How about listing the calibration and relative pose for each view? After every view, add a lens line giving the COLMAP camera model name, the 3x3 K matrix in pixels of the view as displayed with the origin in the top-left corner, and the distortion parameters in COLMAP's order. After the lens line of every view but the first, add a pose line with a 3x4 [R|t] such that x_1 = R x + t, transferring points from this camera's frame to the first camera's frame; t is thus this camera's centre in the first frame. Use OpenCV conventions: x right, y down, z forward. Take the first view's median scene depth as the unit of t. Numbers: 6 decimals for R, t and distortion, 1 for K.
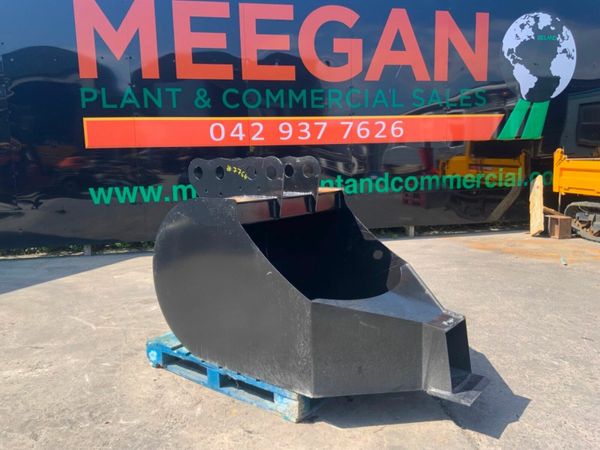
lens RADIAL K [[501.9, 0, 288.6], [0, 501.9, 236.9], [0, 0, 1]] dist [0.016013, -0.007751]
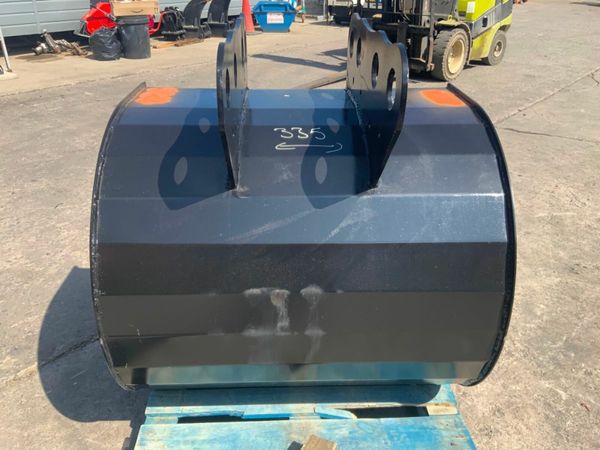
lens RADIAL K [[497.5, 0, 300.5], [0, 497.5, 238.6], [0, 0, 1]] dist [0.084503, -0.193642]
pose [[-0.668768, -0.349976, 0.655947, -0.184536], [0.106294, 0.828204, 0.550254, -0.112930], [-0.735834, 0.437716, -0.516676, 0.610745]]
